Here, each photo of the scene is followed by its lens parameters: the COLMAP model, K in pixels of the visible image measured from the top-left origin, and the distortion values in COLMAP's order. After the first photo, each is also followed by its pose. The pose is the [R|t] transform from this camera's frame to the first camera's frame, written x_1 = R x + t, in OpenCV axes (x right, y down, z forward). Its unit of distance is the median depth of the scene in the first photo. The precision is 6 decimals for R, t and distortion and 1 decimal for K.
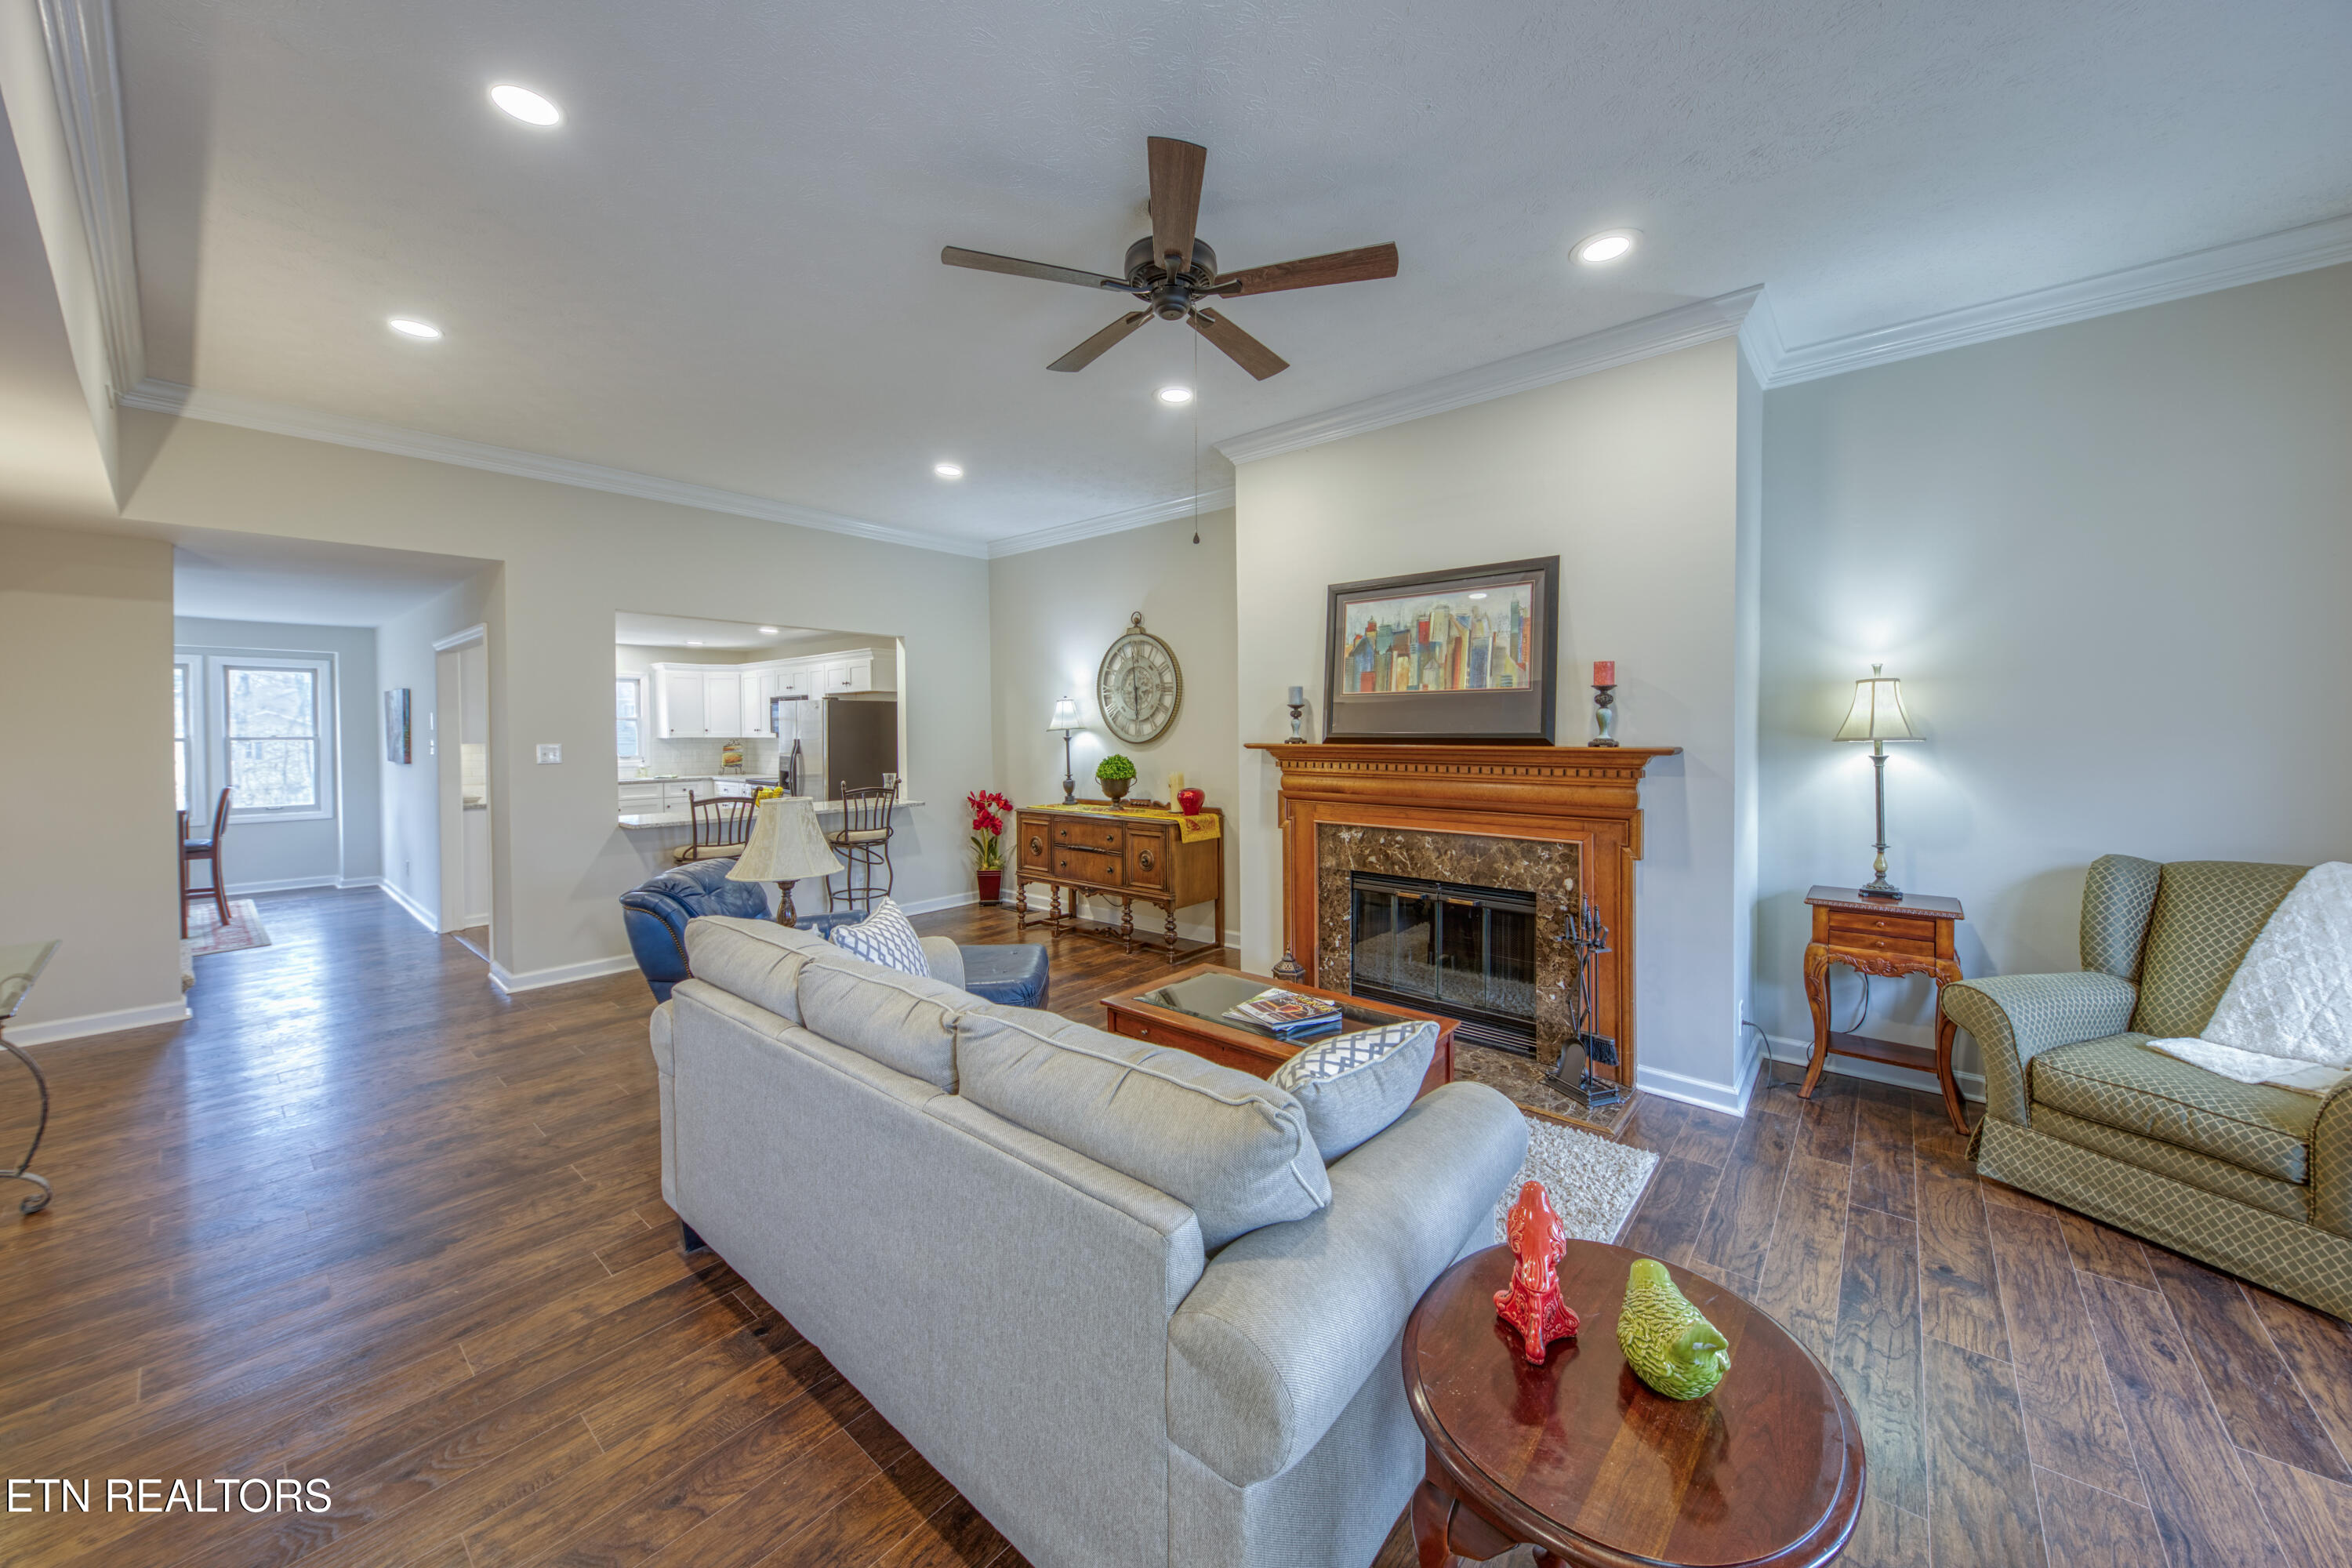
lens RADIAL K [[848.9, 0, 1160.2], [0, 848.9, 737.7], [0, 0, 1]] dist [0.006616, -0.000255]
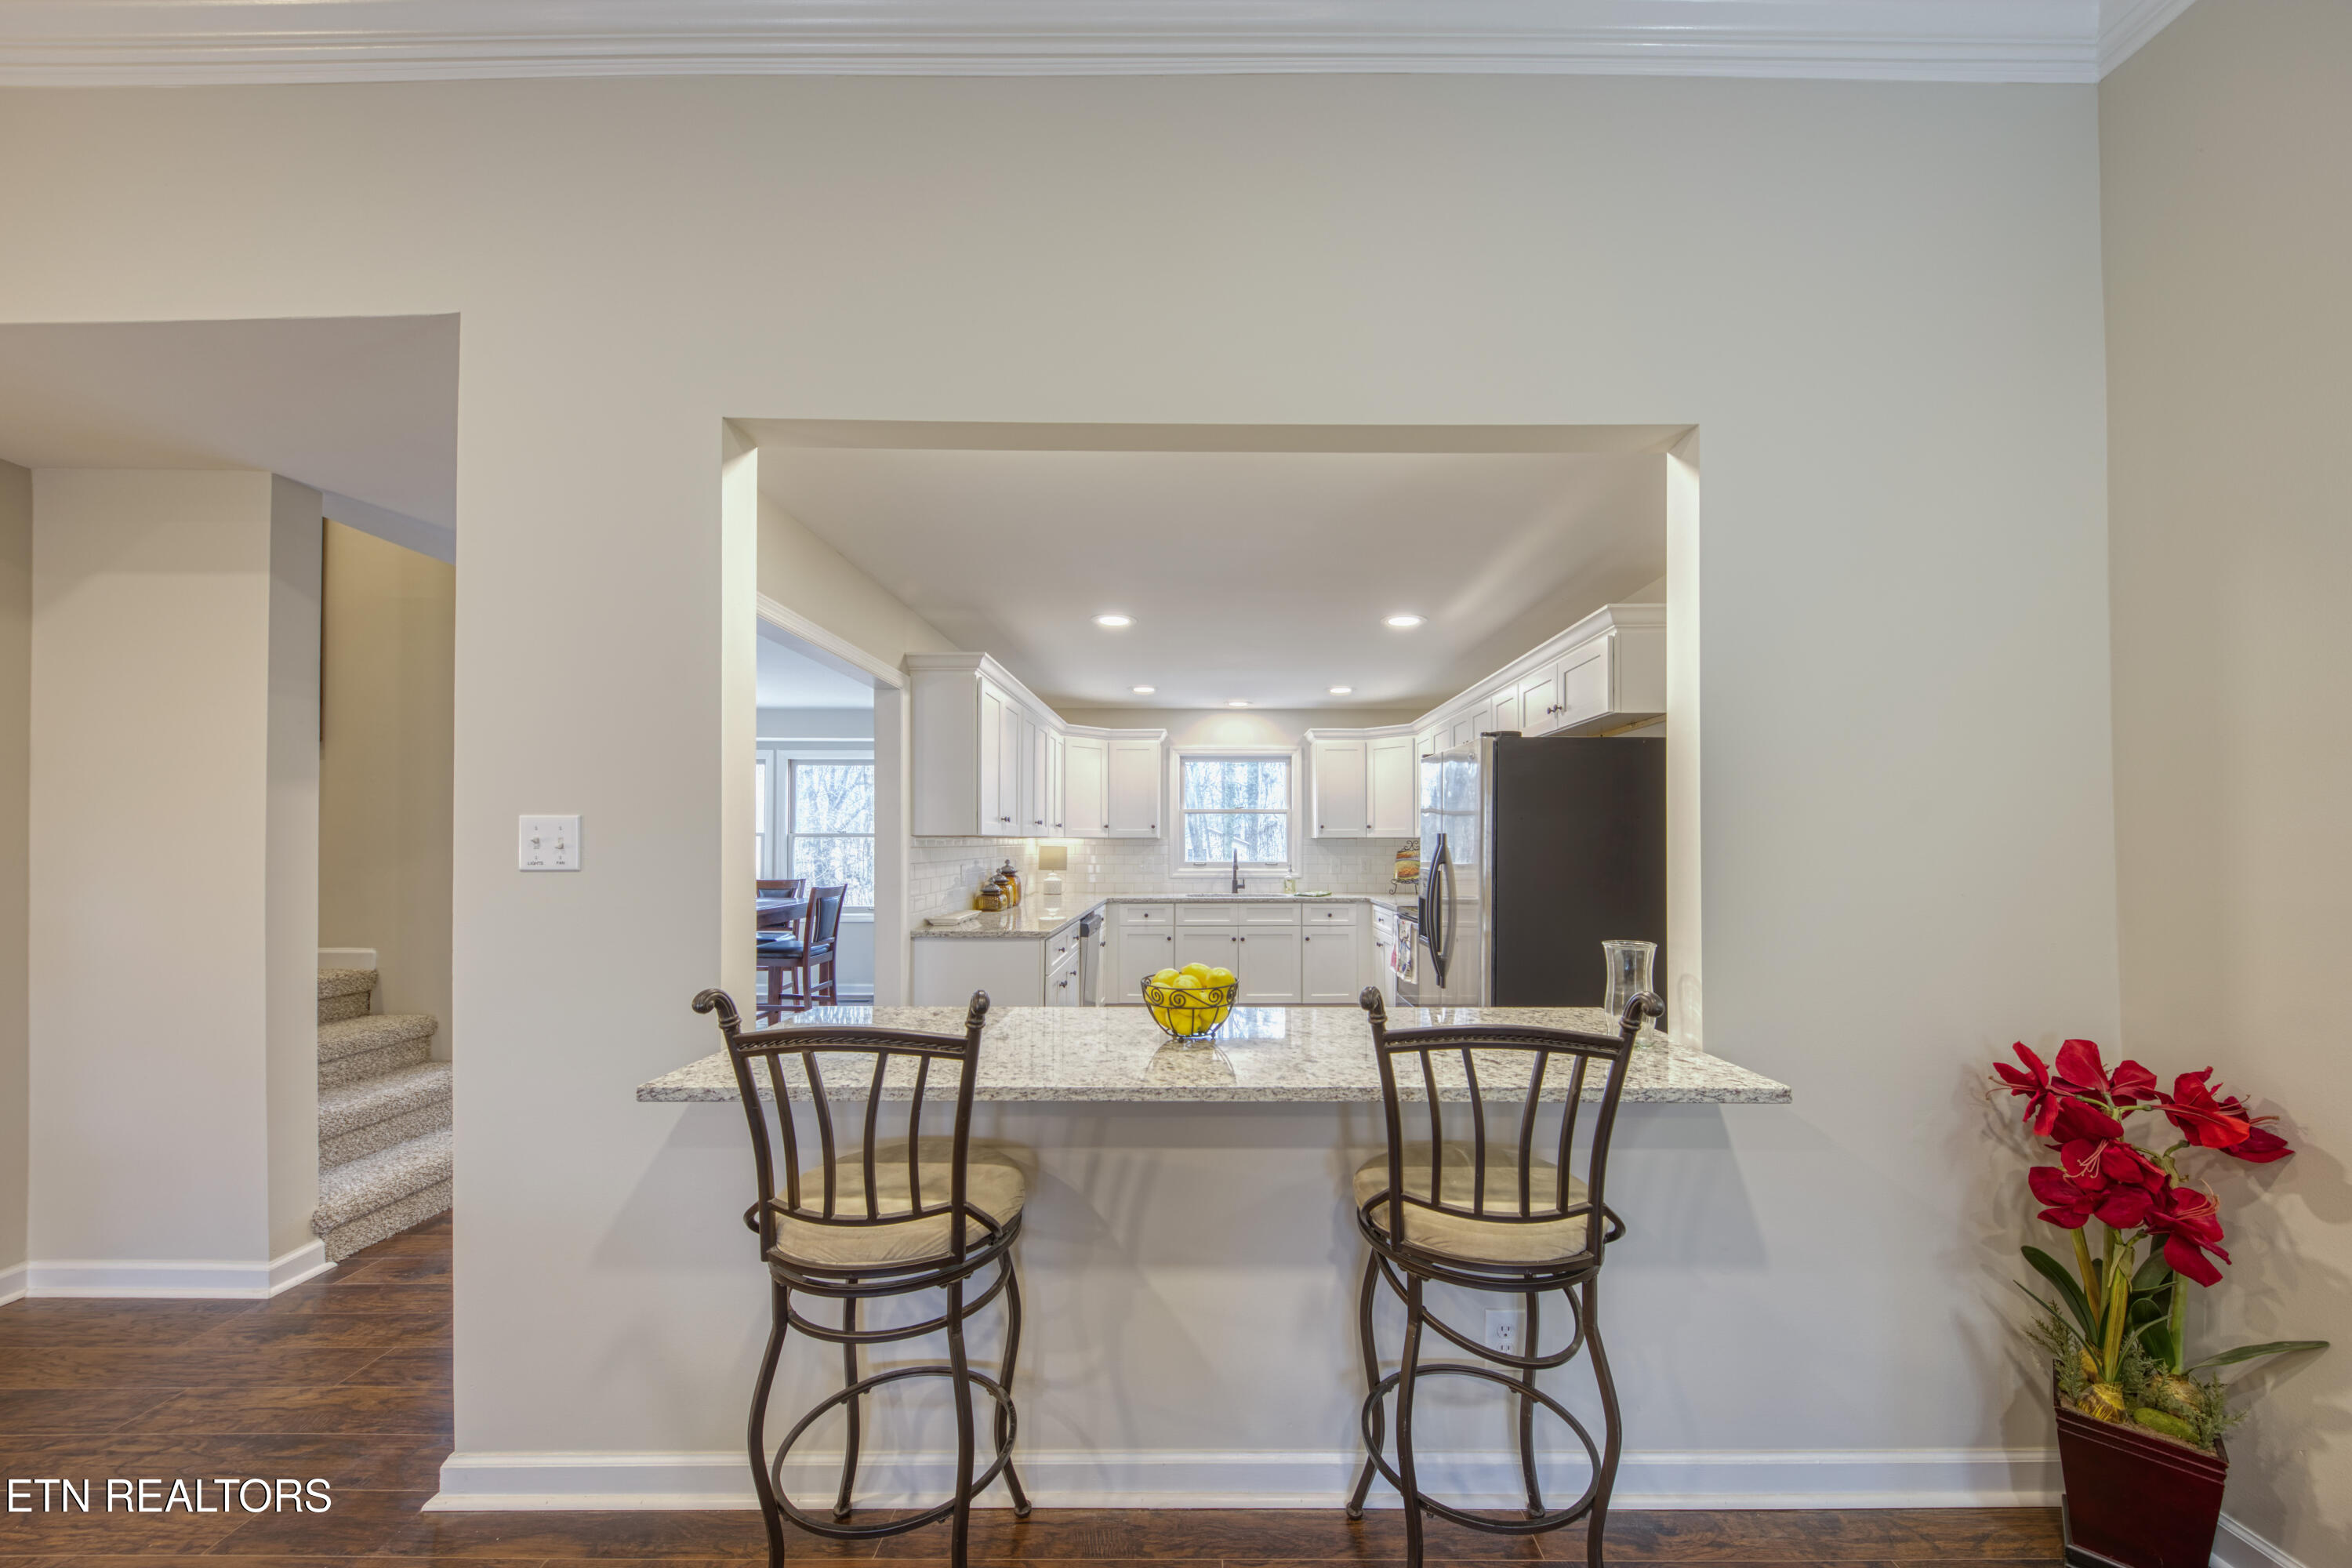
lens RADIAL K [[848.9, 0, 1164.6], [0, 848.9, 842.4], [0, 0, 1]] dist [0.006616, -0.000255]
pose [[0.645771, 0.005955, -0.763508, -0.195585], [-0.013356, 0.999905, -0.003498, 0.012130], [0.763414, 0.012456, 0.645789, 0.670529]]
